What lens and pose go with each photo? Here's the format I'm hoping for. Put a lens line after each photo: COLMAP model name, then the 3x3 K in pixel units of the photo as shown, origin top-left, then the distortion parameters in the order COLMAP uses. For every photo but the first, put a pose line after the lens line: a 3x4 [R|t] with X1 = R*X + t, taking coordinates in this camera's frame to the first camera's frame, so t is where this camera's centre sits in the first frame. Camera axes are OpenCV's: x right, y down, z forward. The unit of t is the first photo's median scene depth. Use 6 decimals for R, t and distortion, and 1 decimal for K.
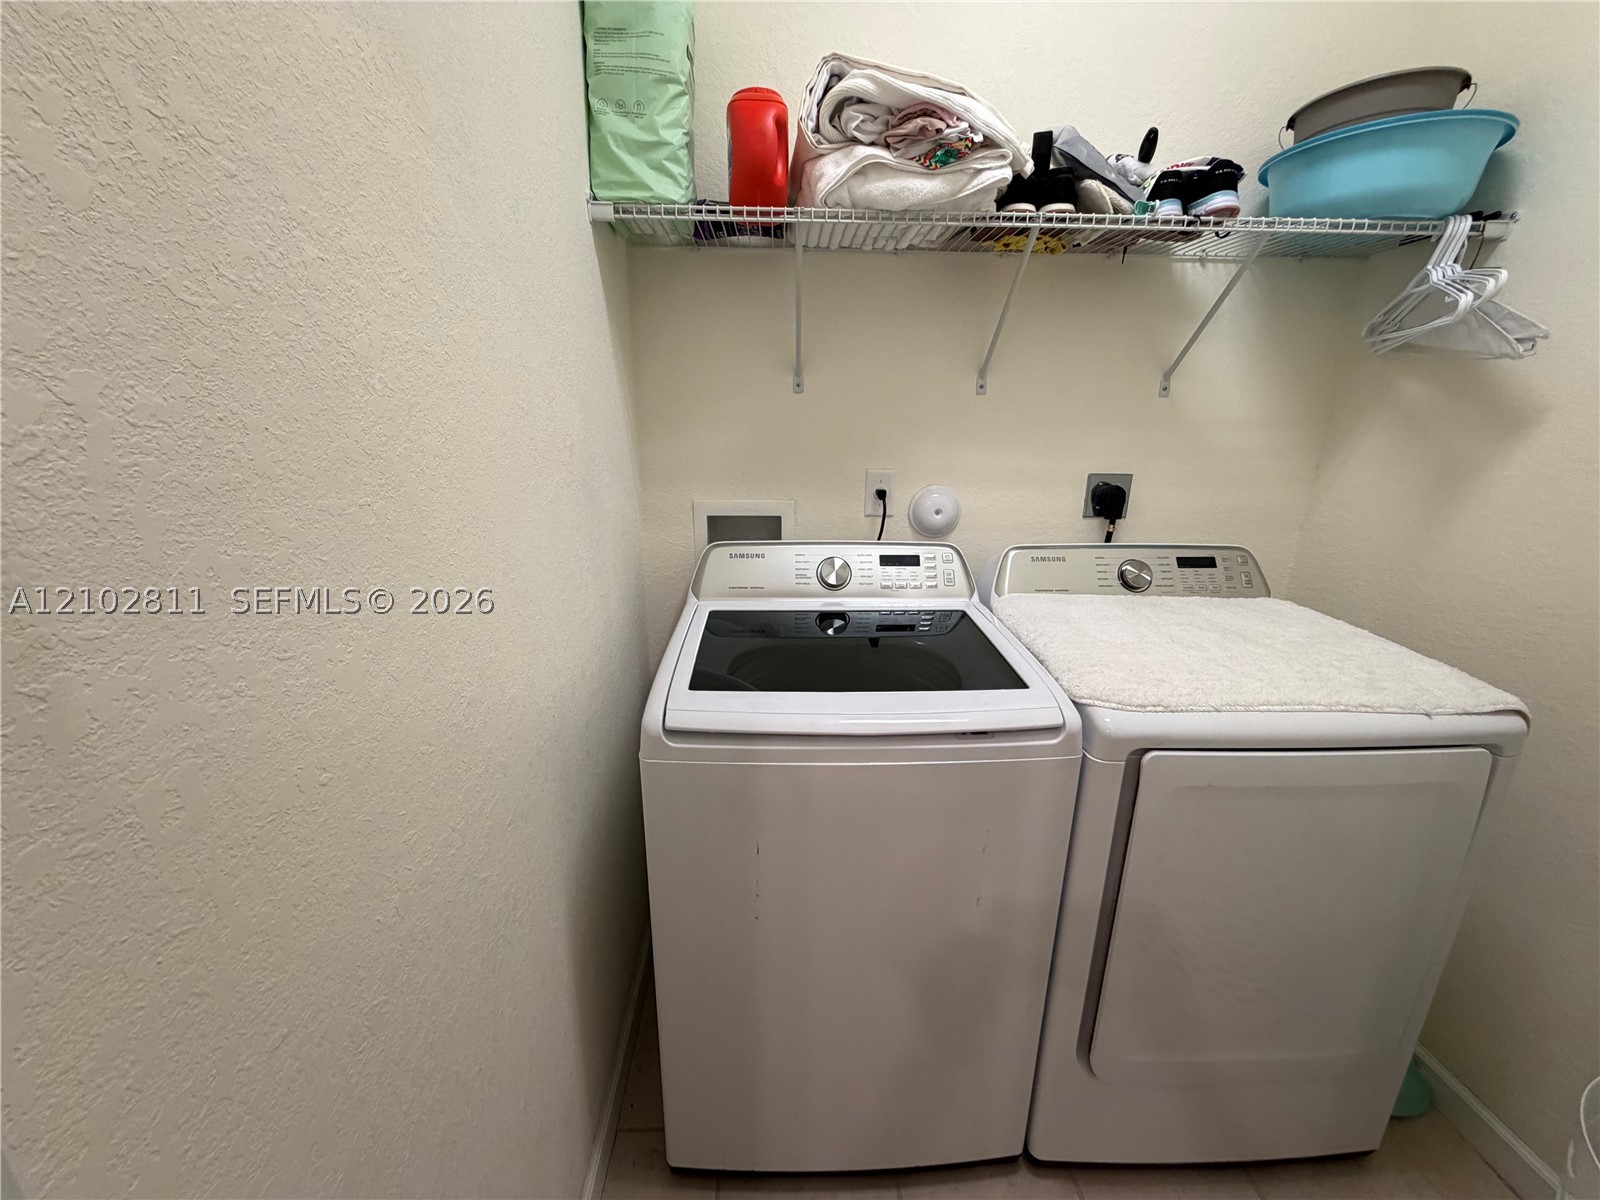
lens RADIAL K [[637.4, 0, 799.6], [0, 637.4, 600.8], [0, 0, 1]] dist [-0.001762, 0.000283]
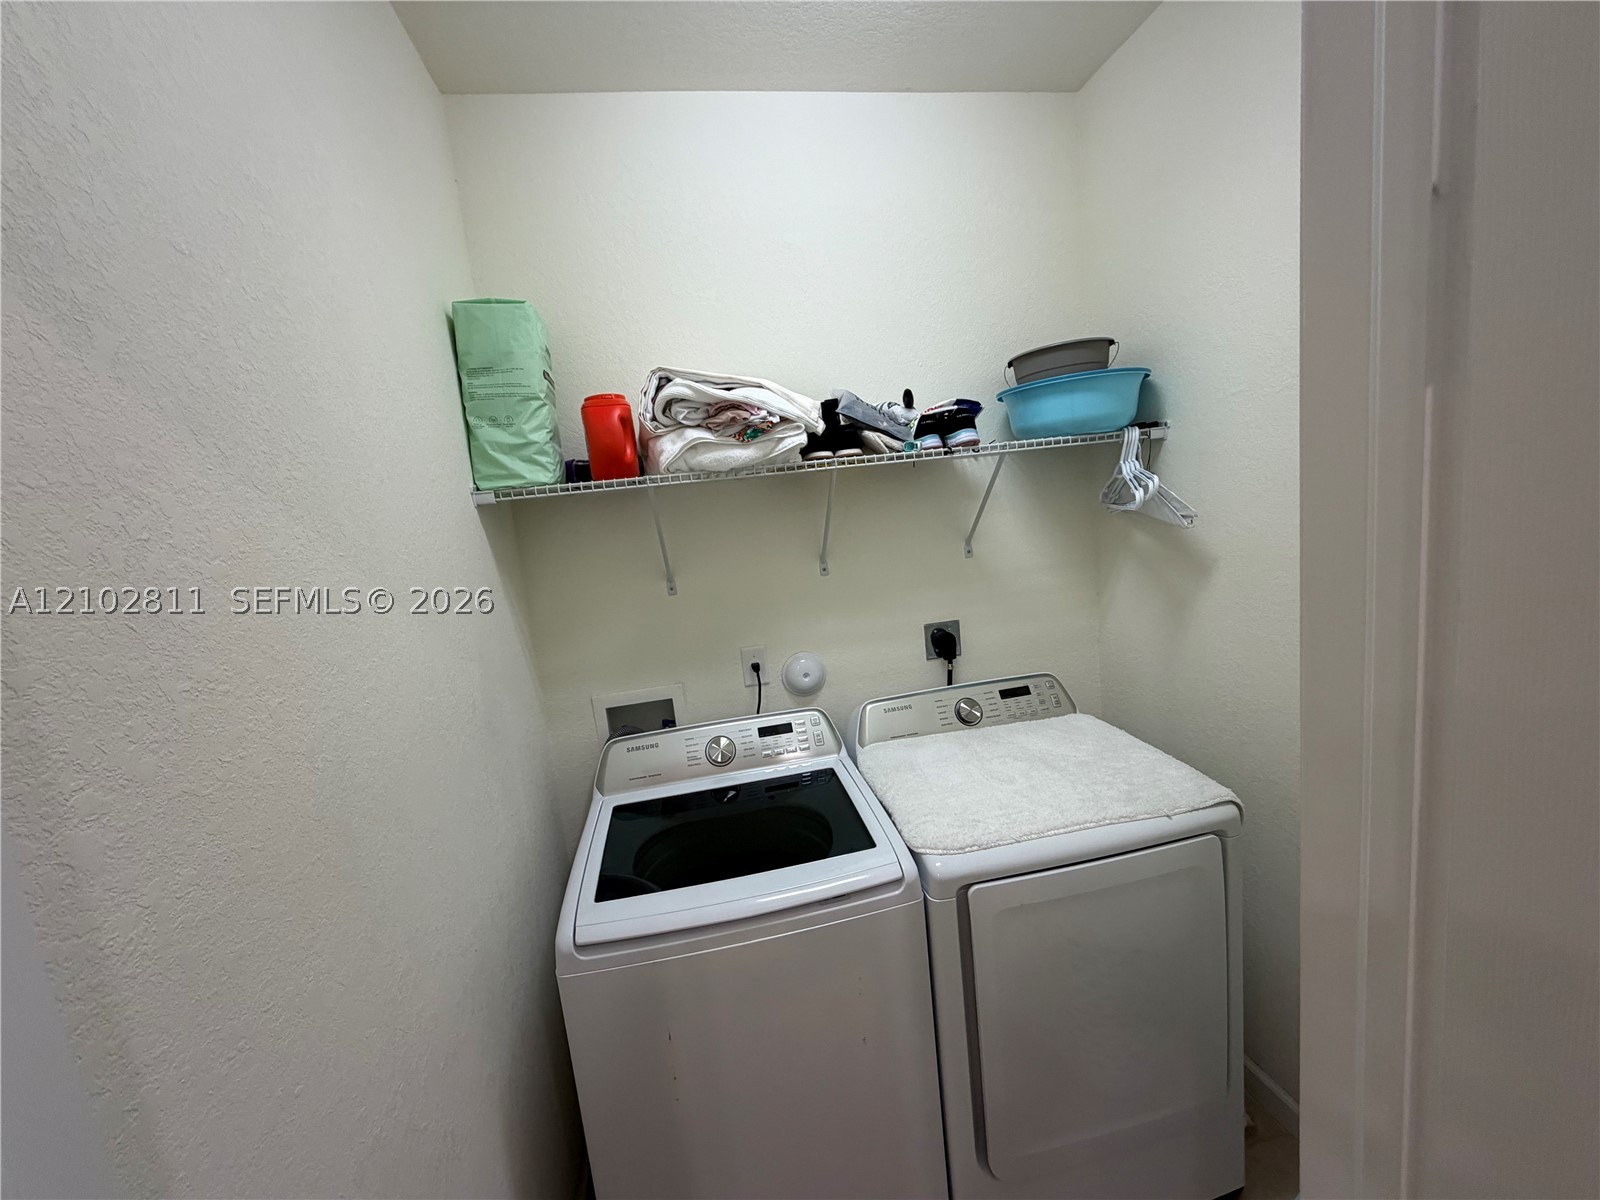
lens RADIAL K [[637.4, 0, 799.6], [0, 637.4, 599.3], [0, 0, 1]] dist [-0.001762, 0.000283]
pose [[0.983032, -0.133895, 0.125383, 0.105564], [0.151187, 0.978479, -0.140433, -0.156509], [-0.103881, 0.157007, 0.982119, -0.236993]]
